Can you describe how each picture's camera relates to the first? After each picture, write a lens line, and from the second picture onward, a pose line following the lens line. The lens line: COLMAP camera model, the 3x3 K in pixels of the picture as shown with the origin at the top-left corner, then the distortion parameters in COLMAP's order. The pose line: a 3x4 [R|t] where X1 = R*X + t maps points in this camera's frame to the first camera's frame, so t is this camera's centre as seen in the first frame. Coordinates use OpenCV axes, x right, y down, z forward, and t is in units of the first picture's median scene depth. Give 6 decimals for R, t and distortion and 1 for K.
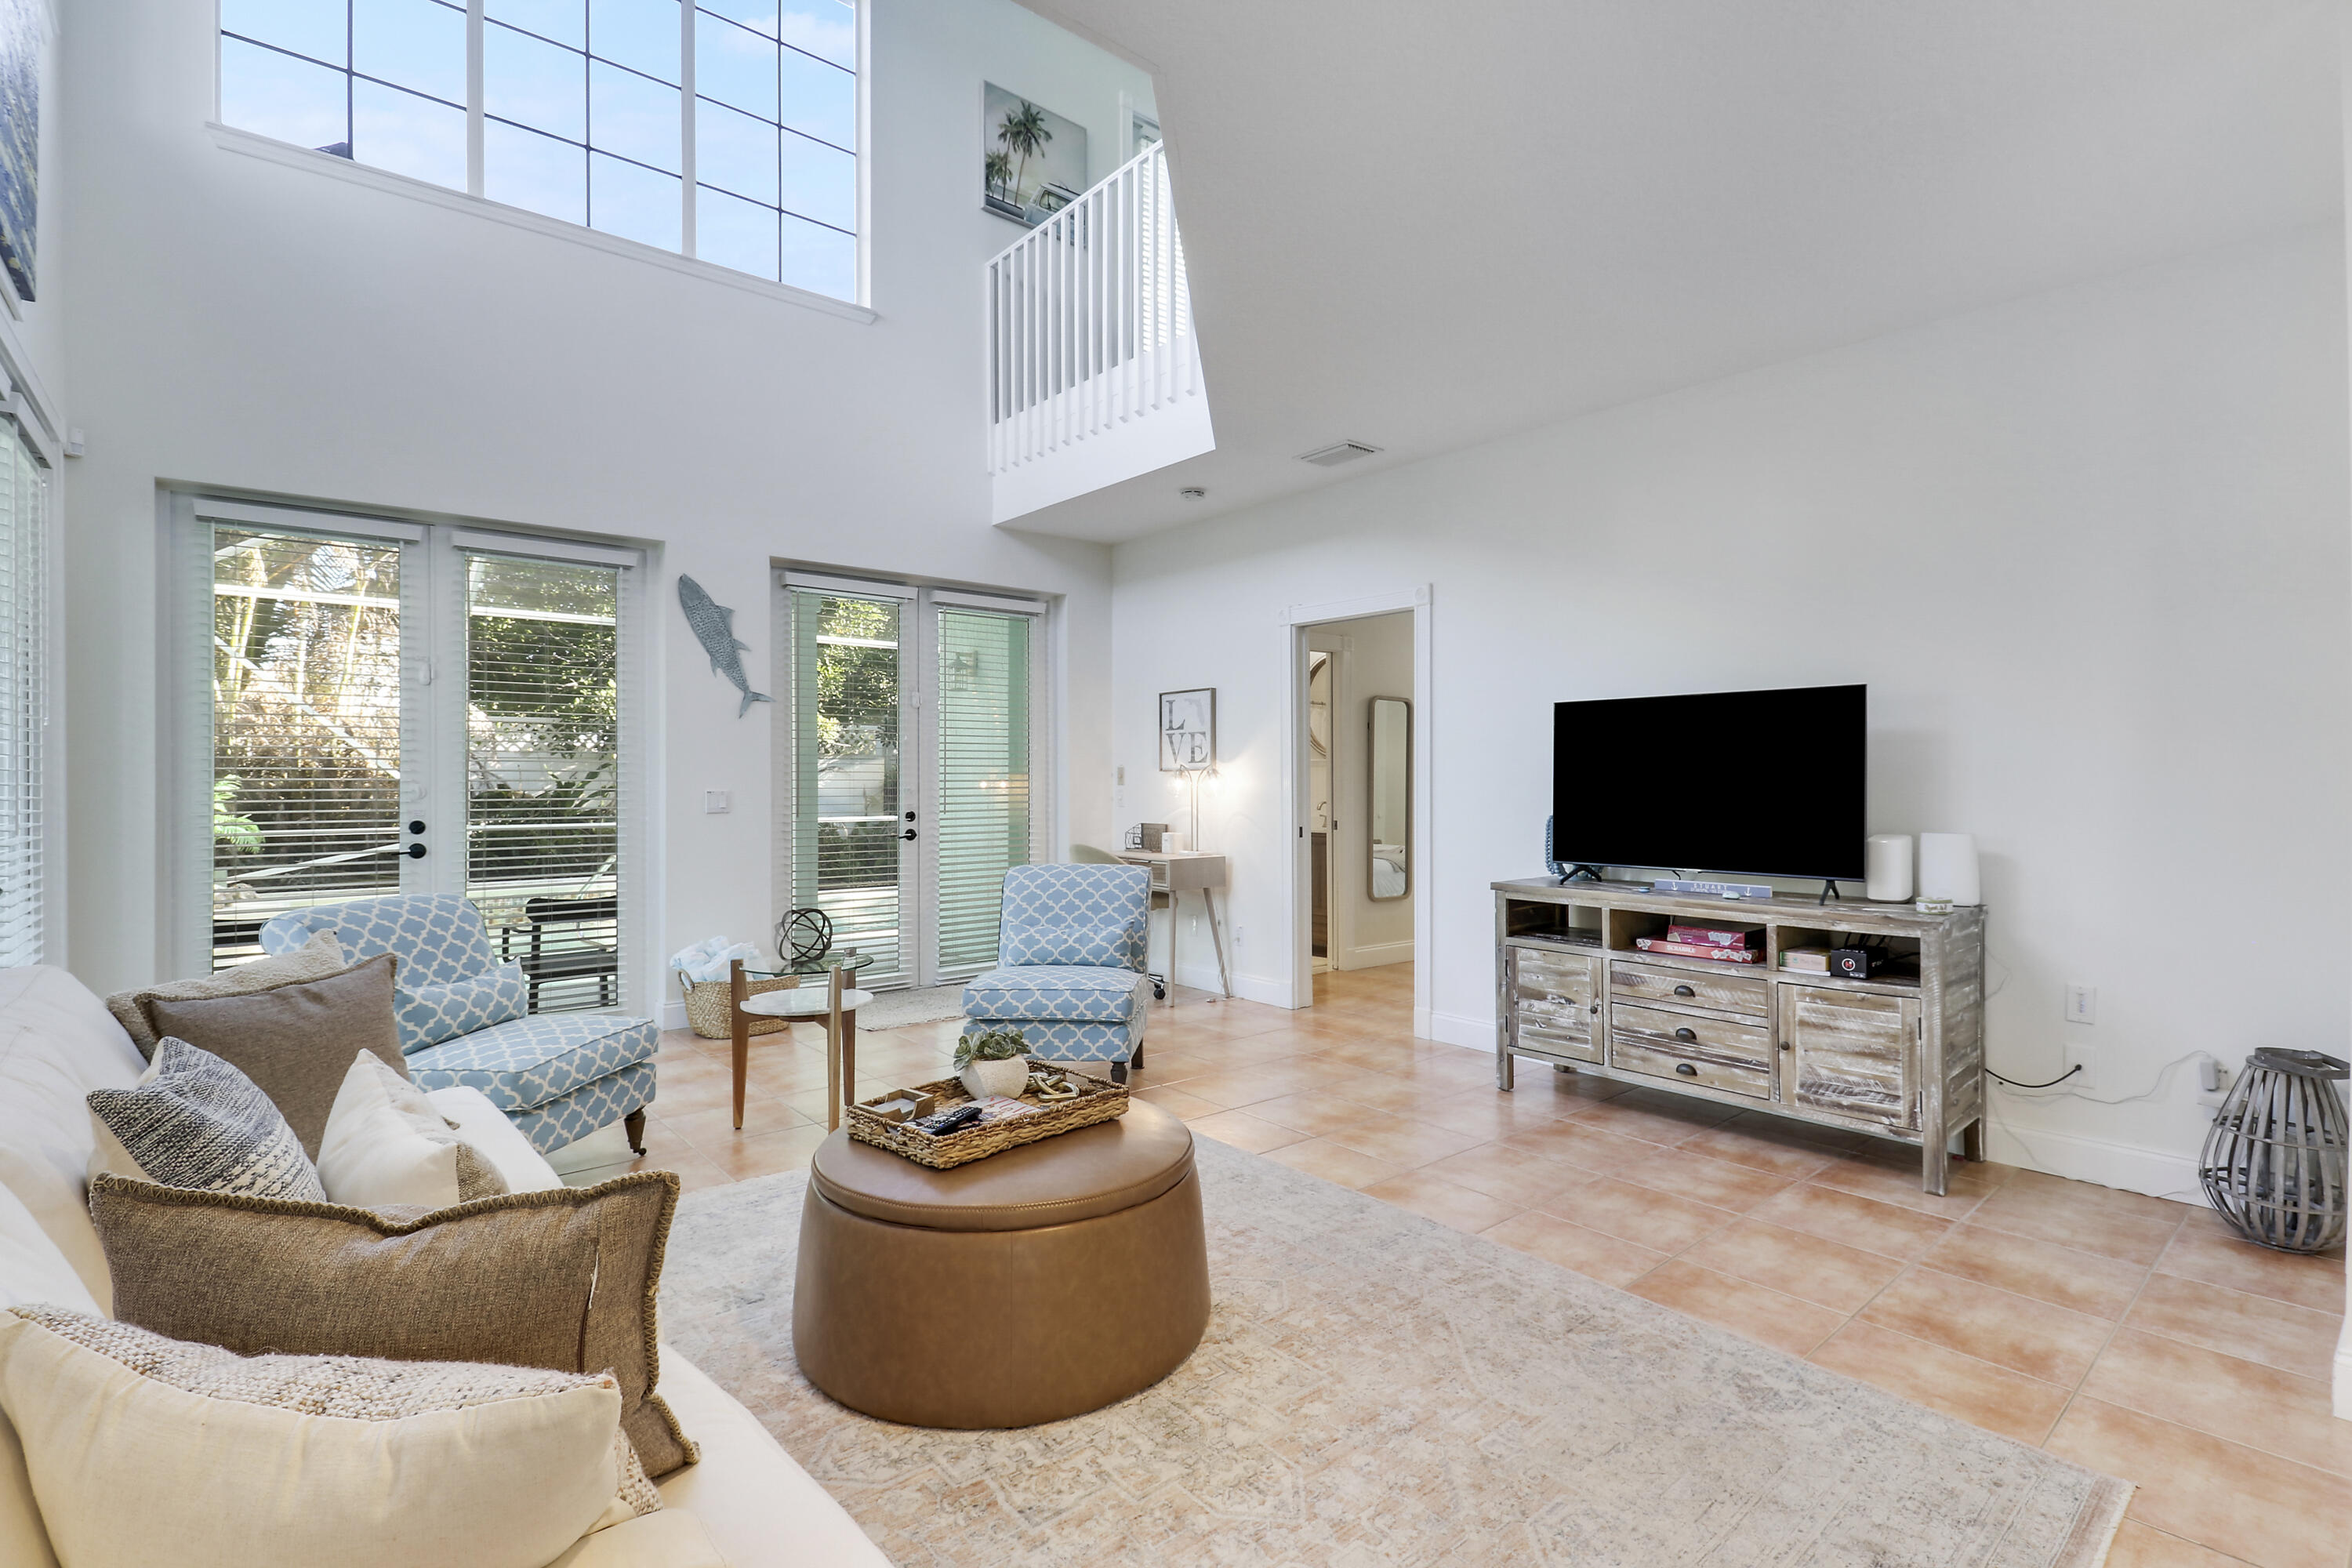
lens RADIAL K [[1104.7, 0, 1185.2], [0, 1104.7, 783.8], [0, 0, 1]] dist [0.002683, -0.014982]
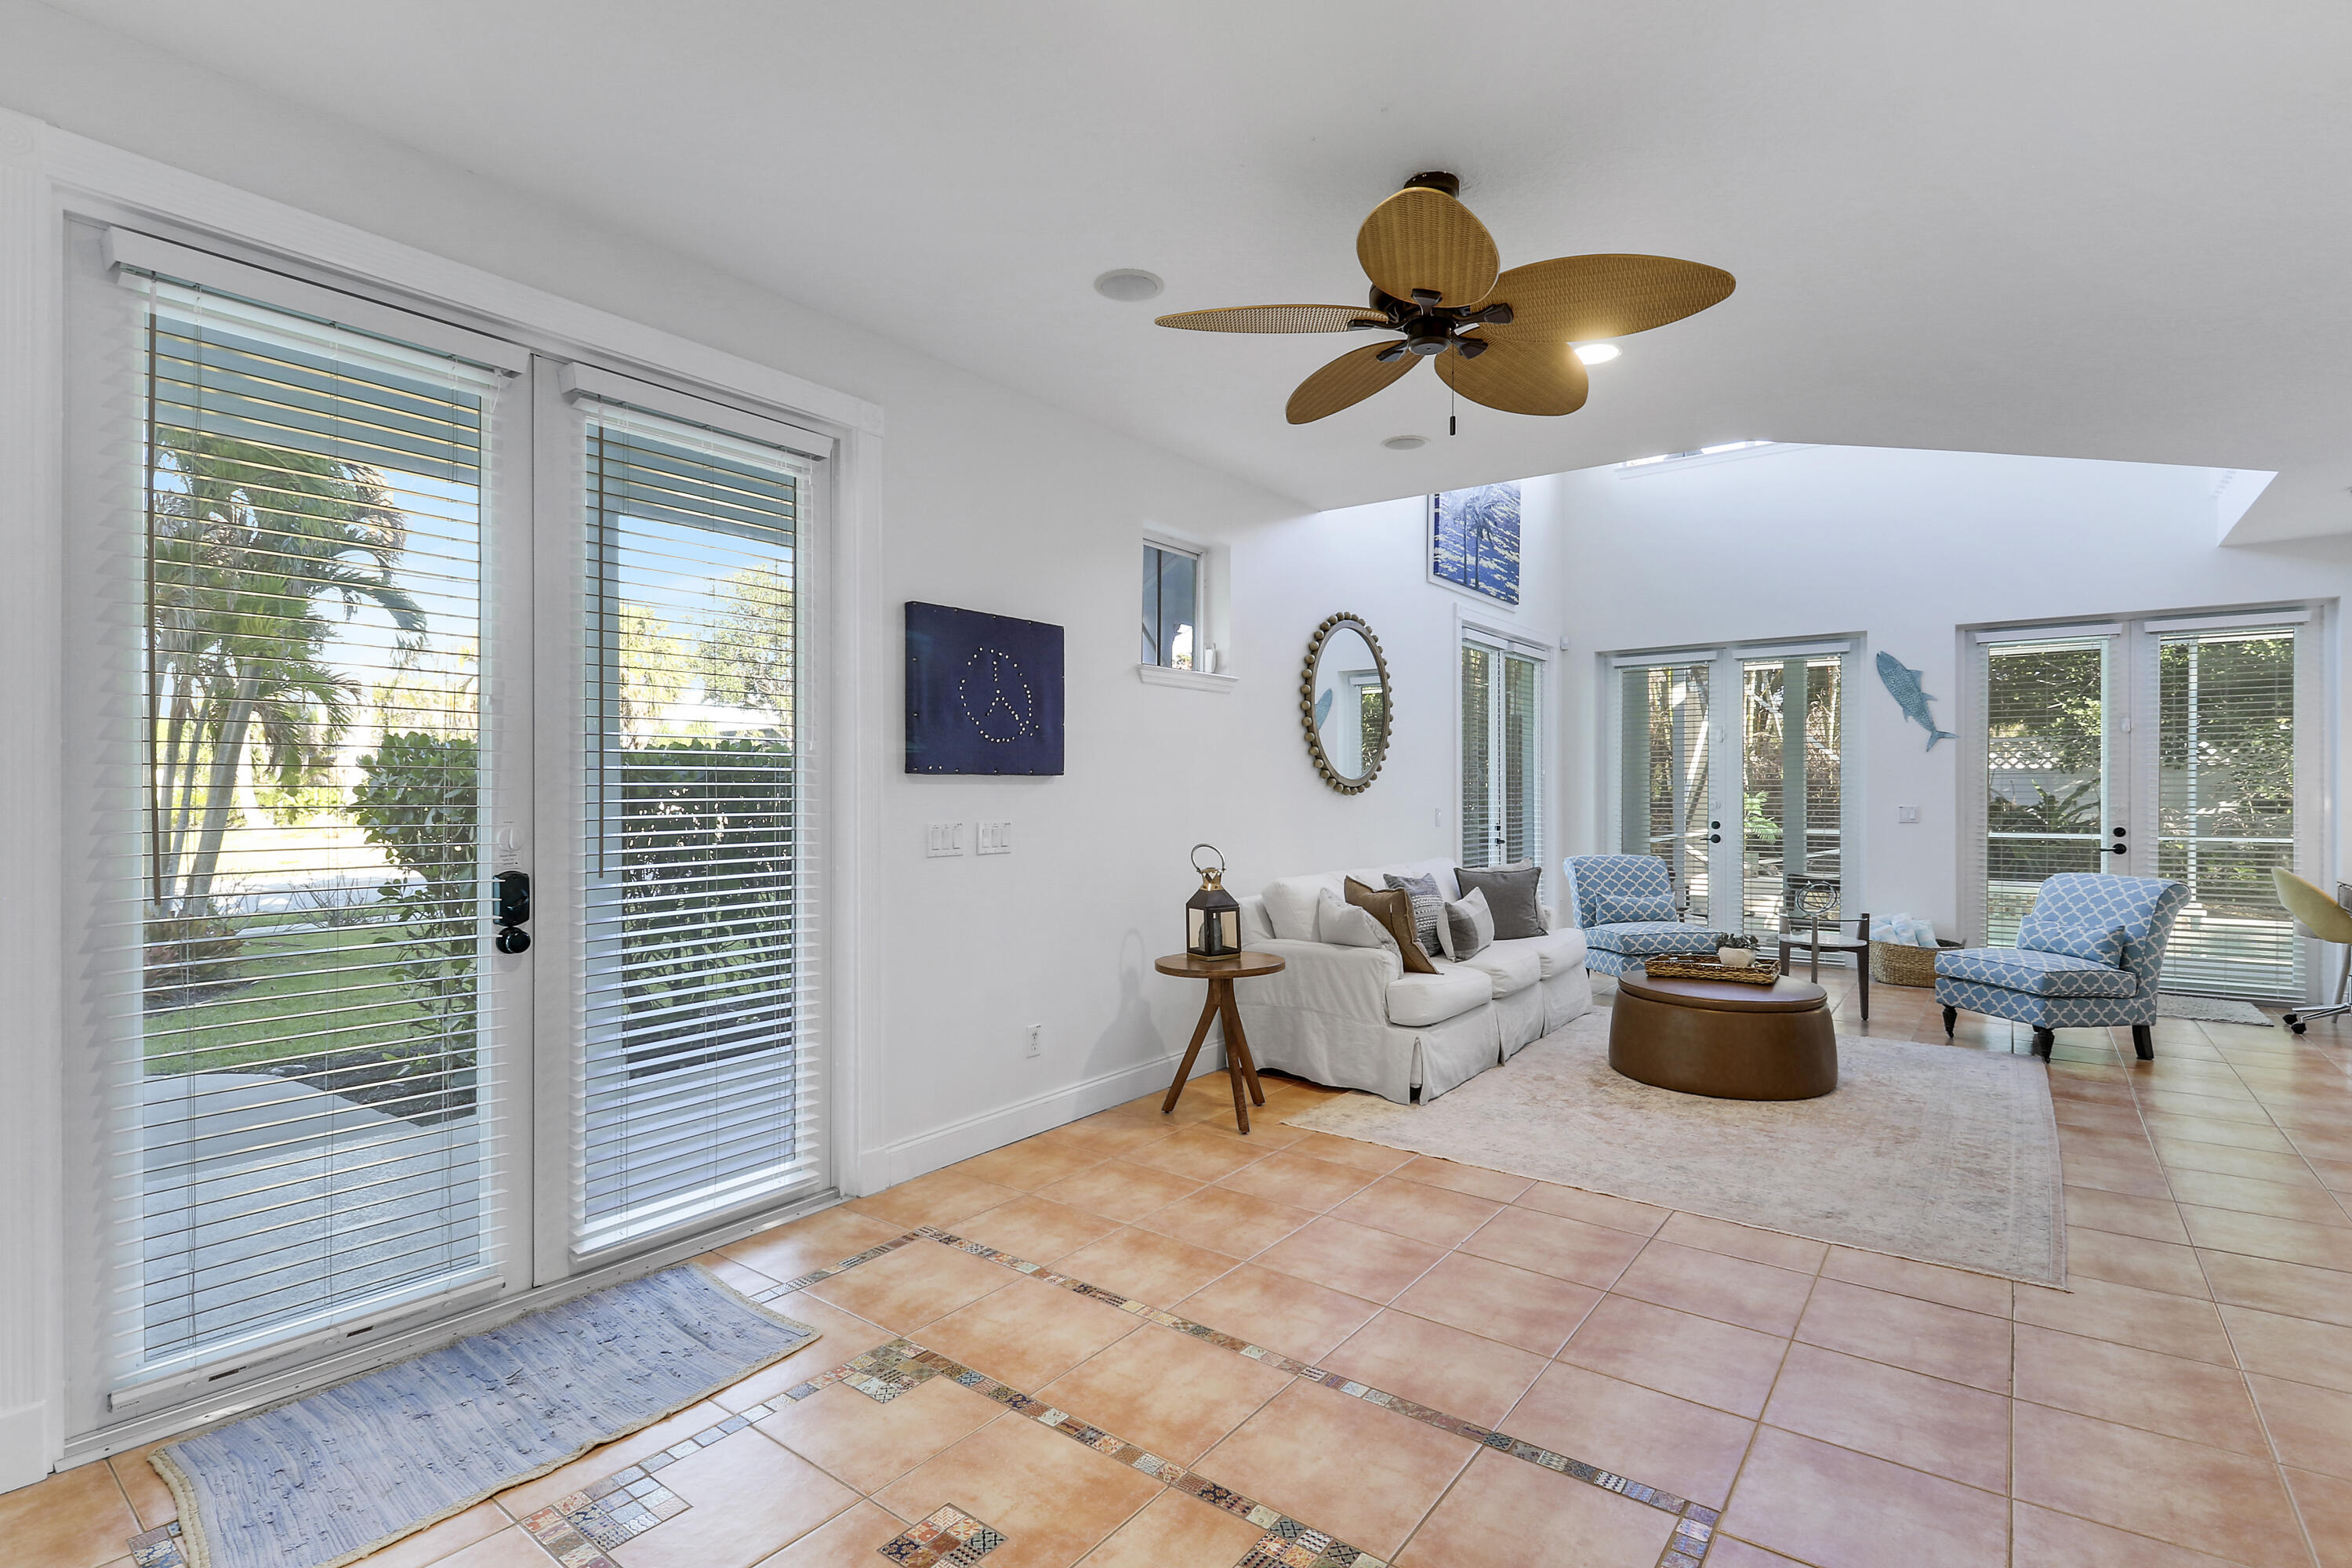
lens RADIAL K [[1104.7, 0, 1192.6], [0, 1104.7, 802.2], [0, 0, 1]] dist [0.002683, -0.014982]
pose [[0.230921, 0.011024, -0.972910, 1.004369], [-0.003045, 0.999939, 0.010608, -0.014994], [0.972968, 0.000513, 0.230941, -0.245778]]
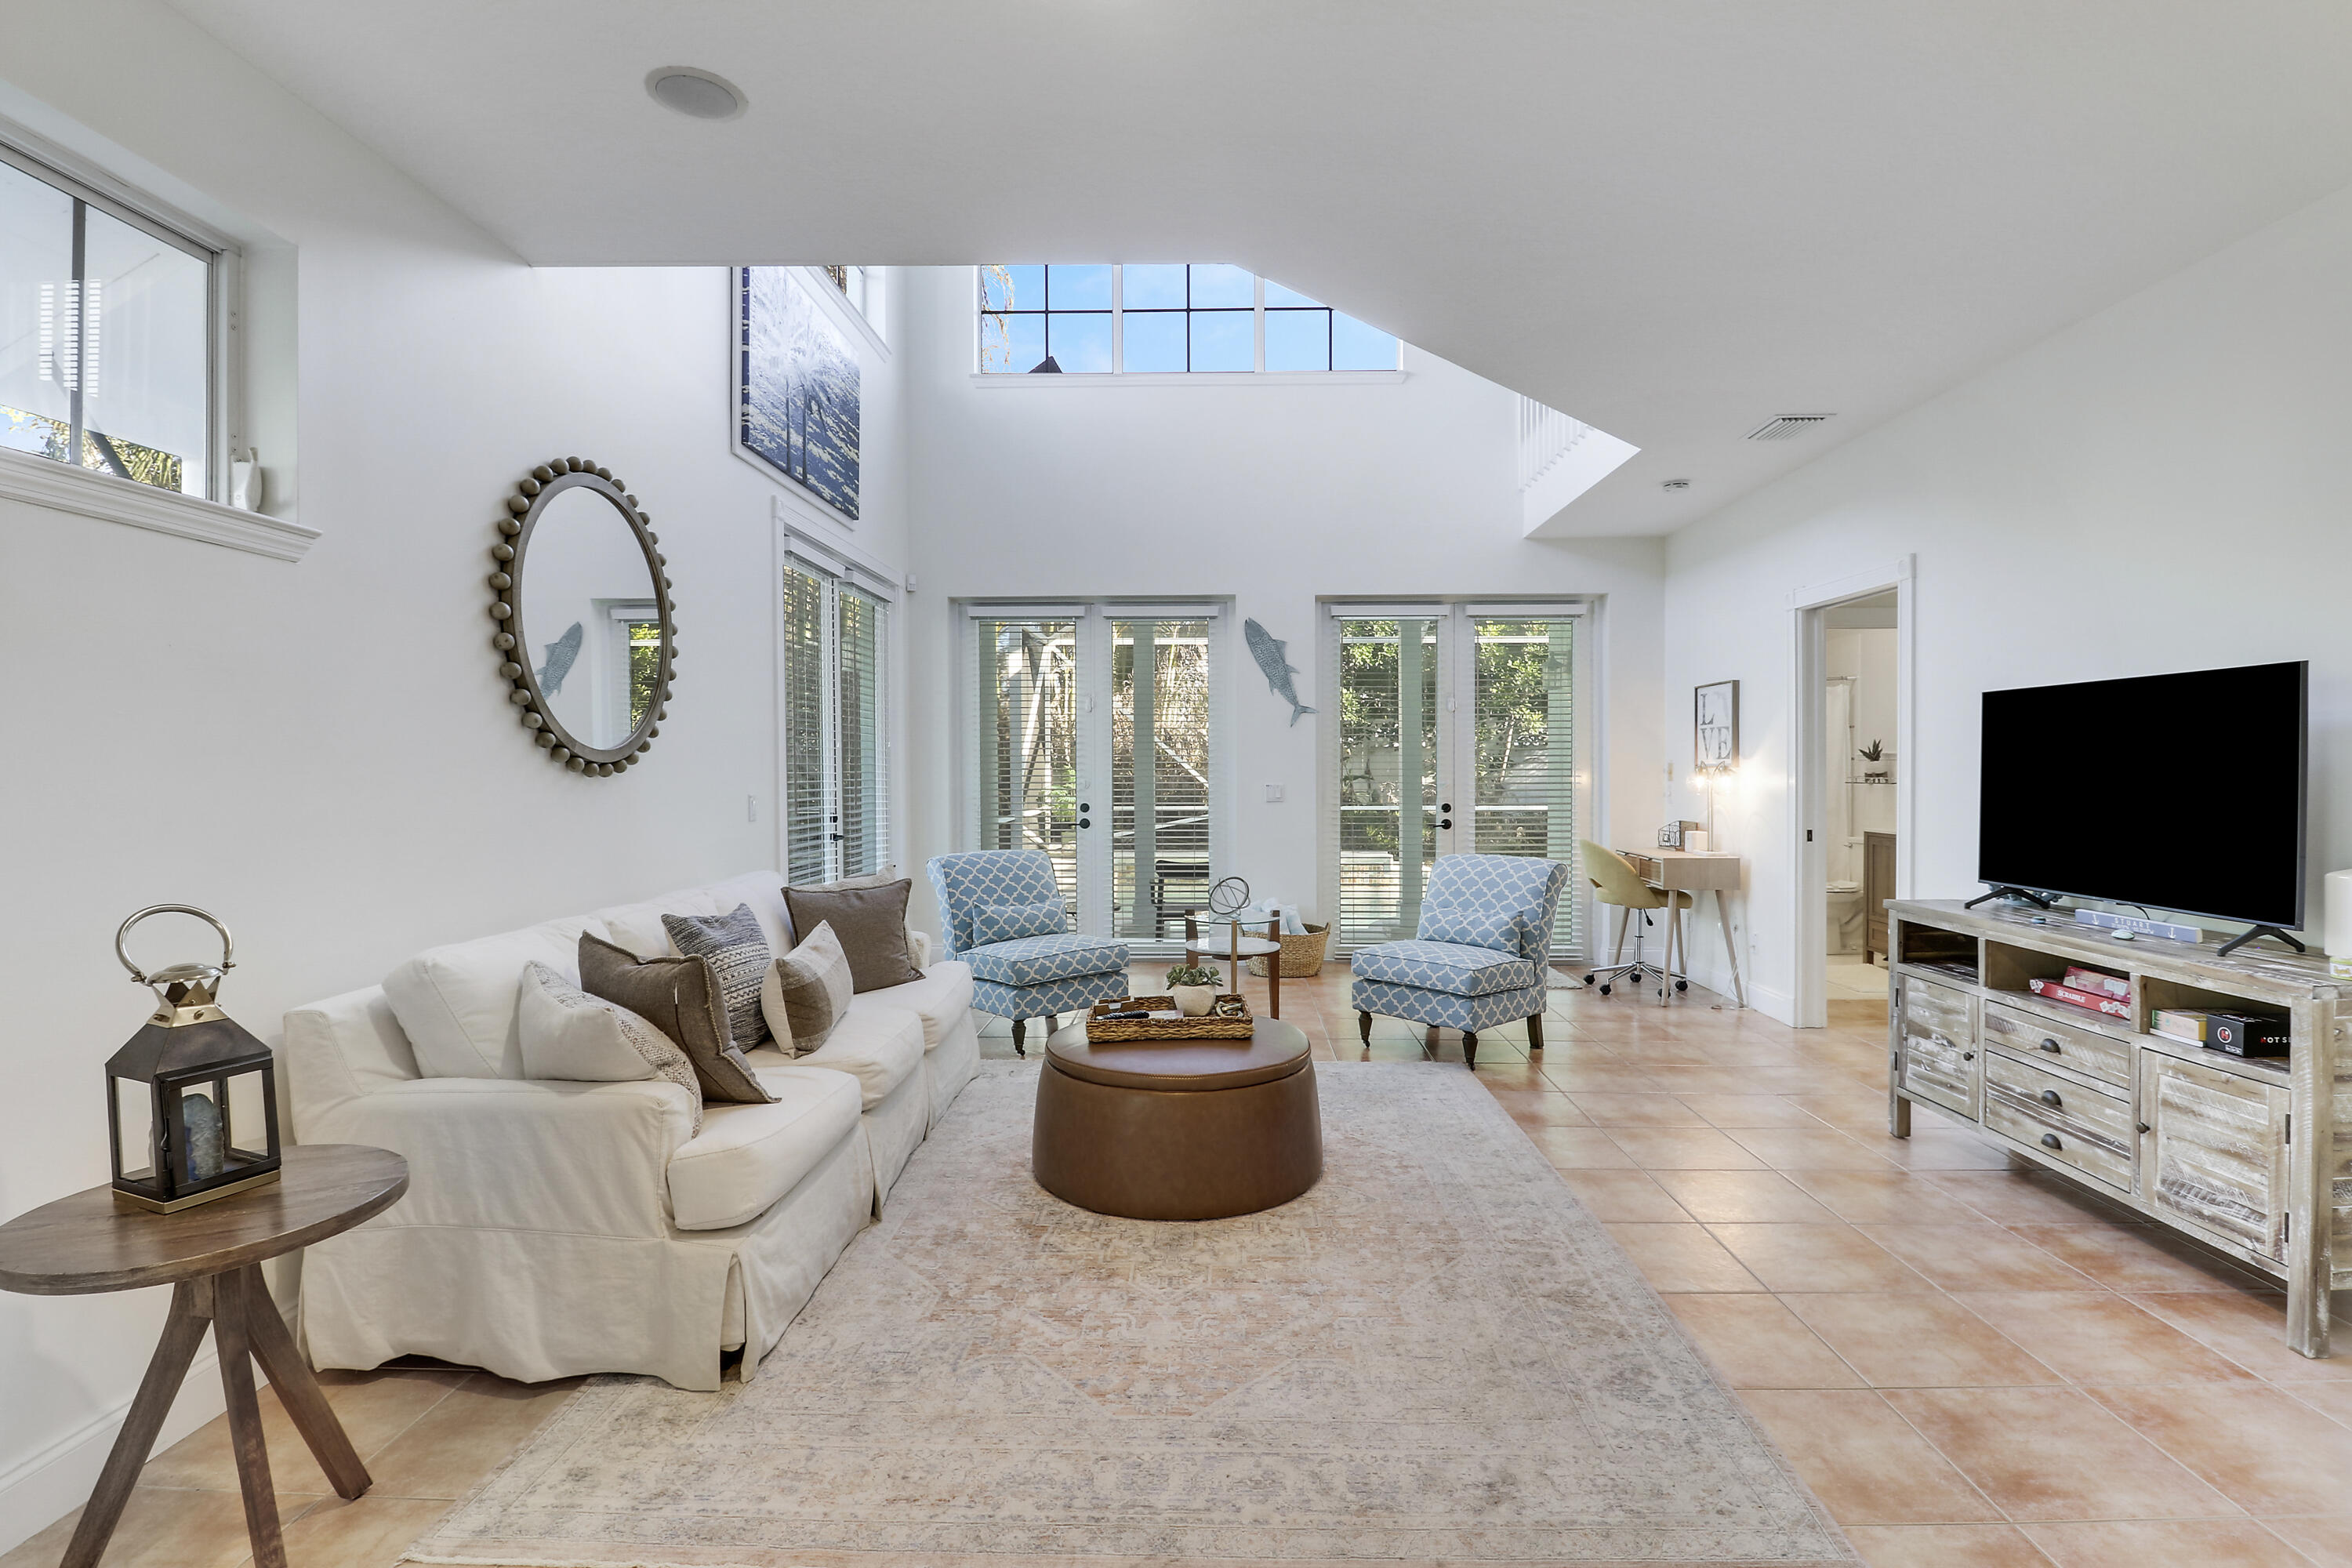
lens RADIAL K [[1104.7, 0, 1198.0], [0, 1104.7, 784.4], [0, 0, 1]] dist [0.002683, -0.014982]
pose [[0.751988, 0.010377, -0.659096, 0.511715], [-0.001534, 0.999901, 0.013993, -0.016709], [0.659175, -0.009511, 0.751929, -0.029079]]
